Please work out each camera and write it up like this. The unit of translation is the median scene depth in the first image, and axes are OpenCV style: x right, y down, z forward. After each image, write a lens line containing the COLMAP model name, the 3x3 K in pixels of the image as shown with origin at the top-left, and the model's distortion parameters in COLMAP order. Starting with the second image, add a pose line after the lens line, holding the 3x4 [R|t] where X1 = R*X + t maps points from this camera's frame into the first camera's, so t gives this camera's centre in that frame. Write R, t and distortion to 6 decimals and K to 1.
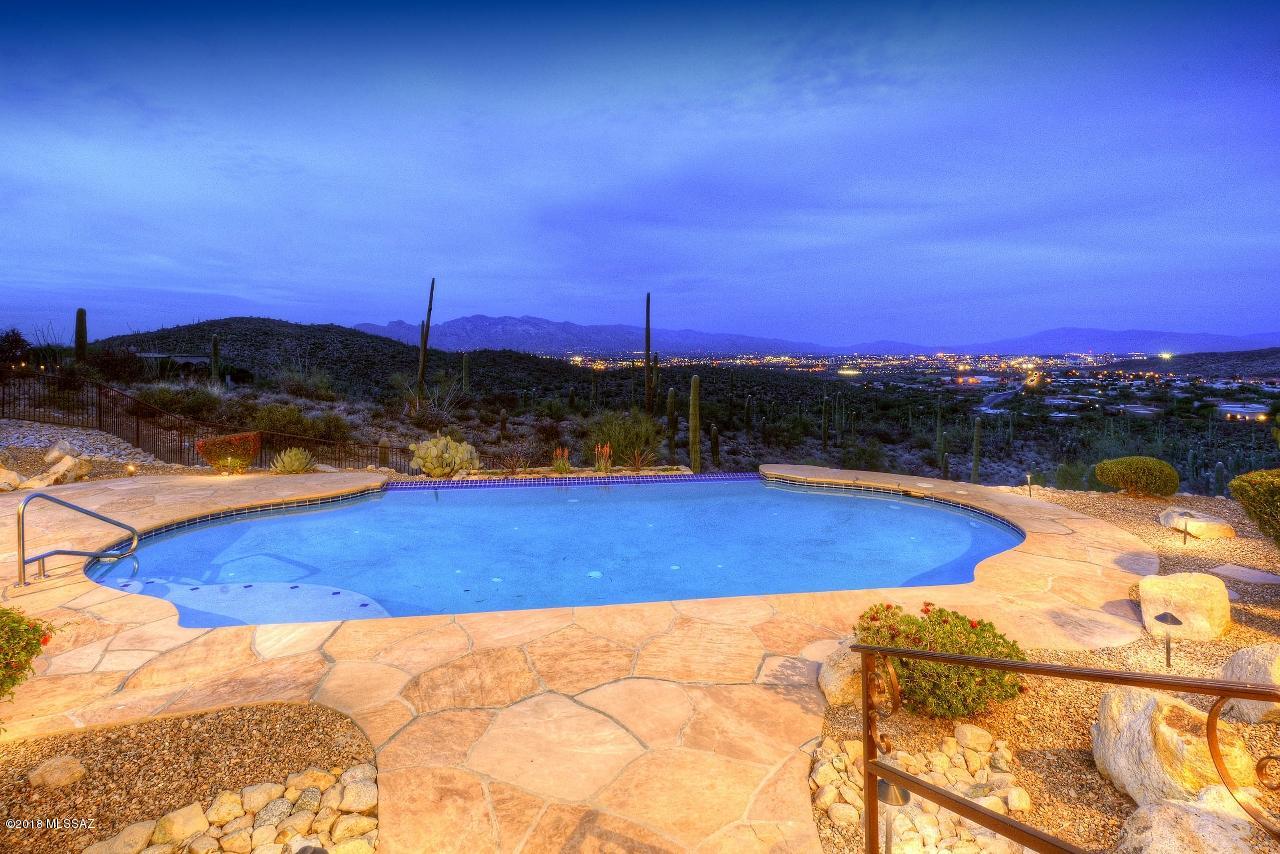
lens RADIAL K [[741.9, 0, 640.0], [0, 741.9, 427.0], [0, 0, 1]] dist [-0.033073, -0.001574]
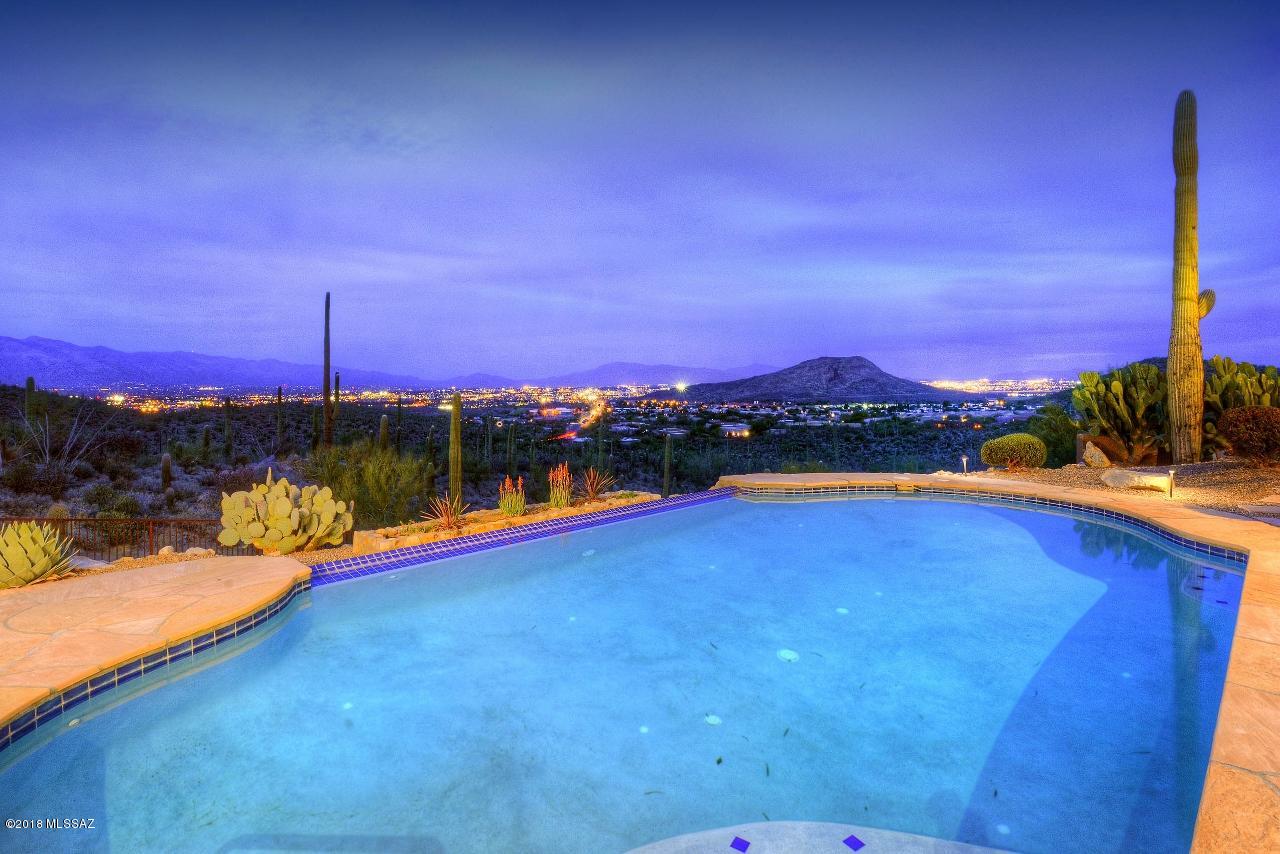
lens RADIAL K [[741.9, 0, 640.0], [0, 741.9, 427.0], [0, 0, 1]] dist [-0.033073, -0.001574]
pose [[0.789190, -0.048926, 0.612197, -0.093755], [0.088243, 0.995512, -0.034194, 0.004148], [-0.607776, 0.081008, 0.789966, 0.103534]]
